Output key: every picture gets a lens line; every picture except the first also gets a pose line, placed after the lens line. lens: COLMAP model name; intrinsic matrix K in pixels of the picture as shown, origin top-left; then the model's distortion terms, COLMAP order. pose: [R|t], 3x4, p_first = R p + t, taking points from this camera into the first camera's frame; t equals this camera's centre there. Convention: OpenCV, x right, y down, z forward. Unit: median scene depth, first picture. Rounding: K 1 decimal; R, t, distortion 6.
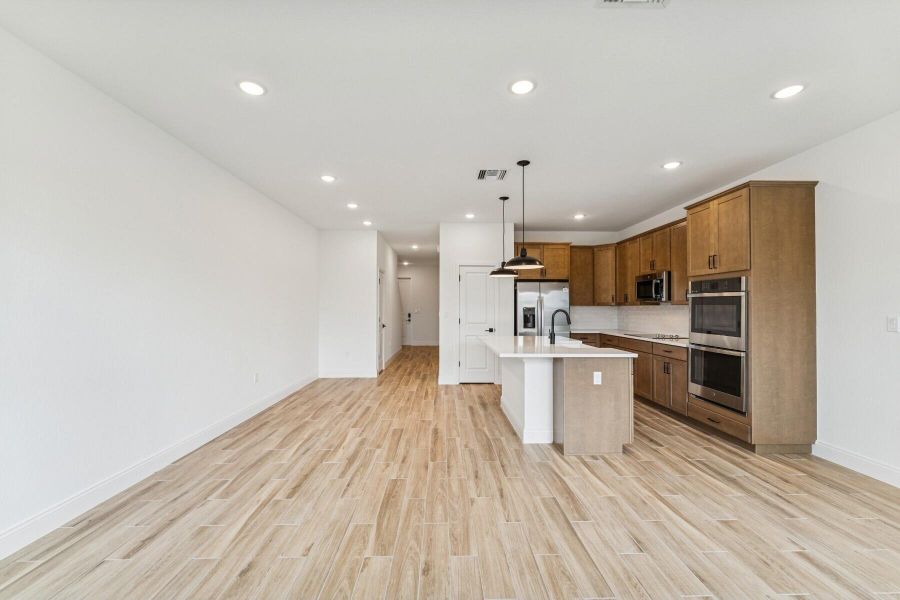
lens RADIAL K [[365.7, 0, 449.2], [0, 365.7, 303.4], [0, 0, 1]] dist [0.001482, -0.001585]
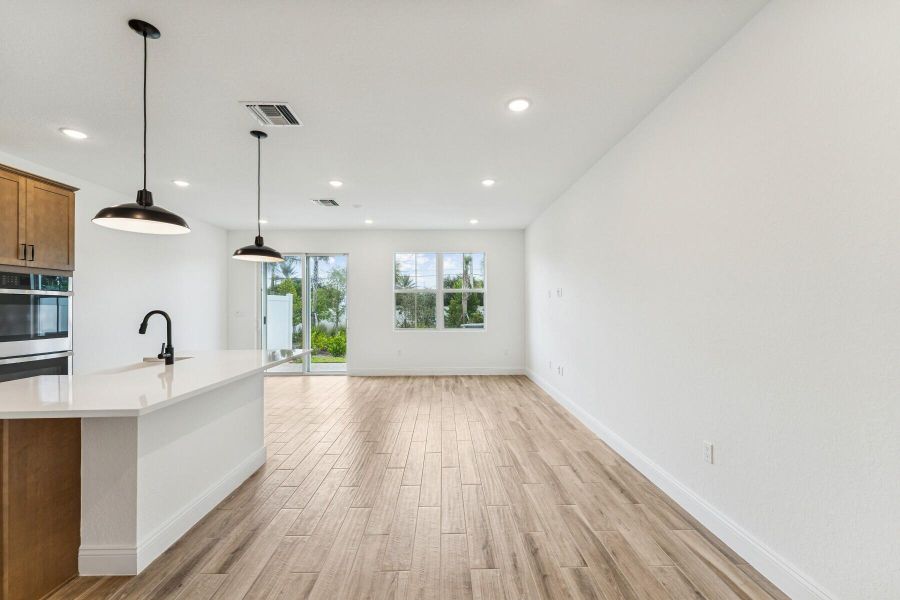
lens RADIAL K [[365.7, 0, 452.9], [0, 365.7, 303.9], [0, 0, 1]] dist [0.001482, -0.001585]
pose [[-0.999992, 0.001410, -0.003872, -0.231877], [0.001487, 0.999799, -0.019981, 0.020096], [0.003843, -0.019987, -0.999793, 1.806759]]
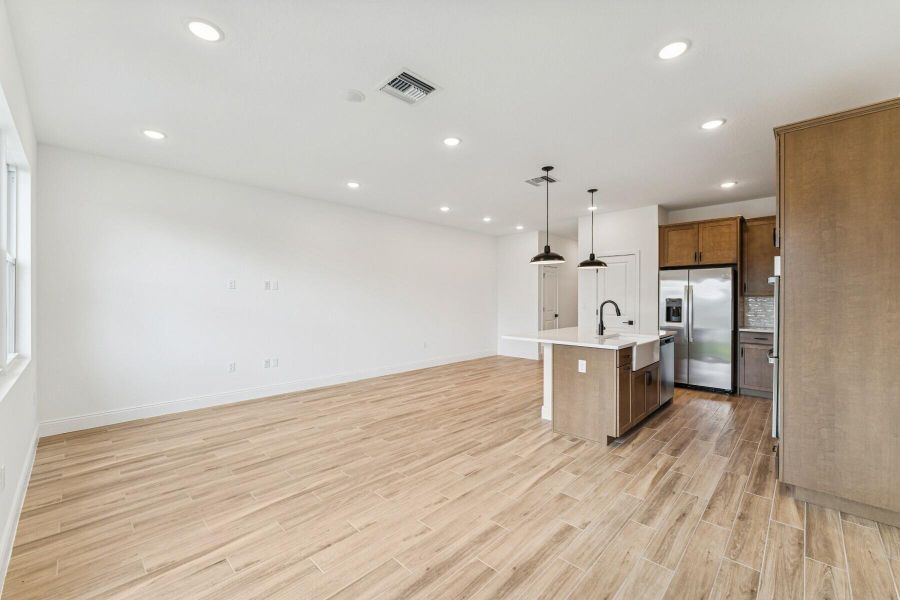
lens RADIAL K [[365.7, 0, 449.3], [0, 365.7, 302.1], [0, 0, 1]] dist [0.001482, -0.001585]
pose [[0.699902, 0.004783, -0.714223, 0.775974], [0.009395, 0.999829, 0.015902, 0.000726], [0.714177, -0.017840, 0.699738, 0.002448]]
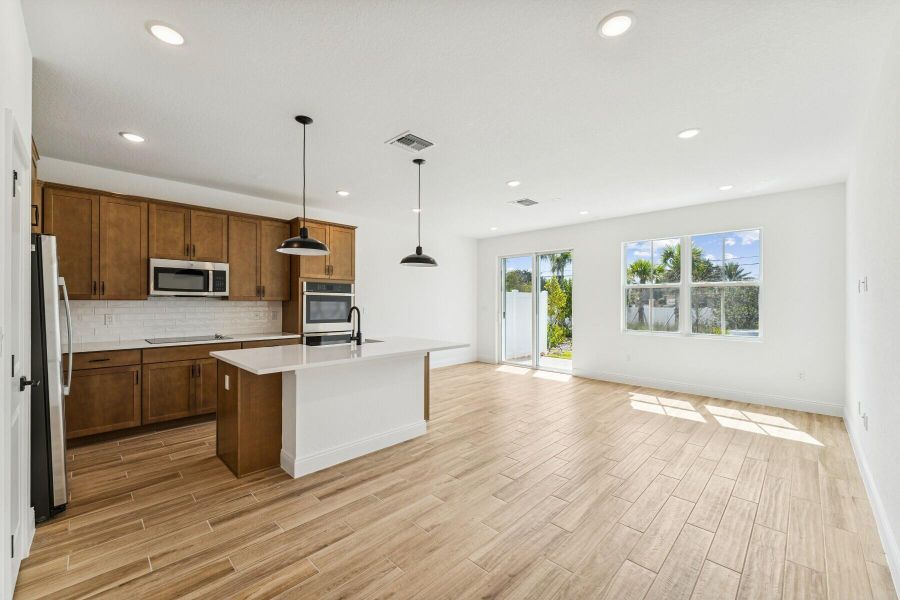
lens RADIAL K [[365.7, 0, 449.4], [0, 365.7, 299.2], [0, 0, 1]] dist [0.001482, -0.001585]
pose [[-0.695158, 0.000803, 0.718857, -0.572849], [-0.013184, 0.999817, -0.013866, 0.007974], [-0.718736, -0.019116, -0.695020, 1.613834]]
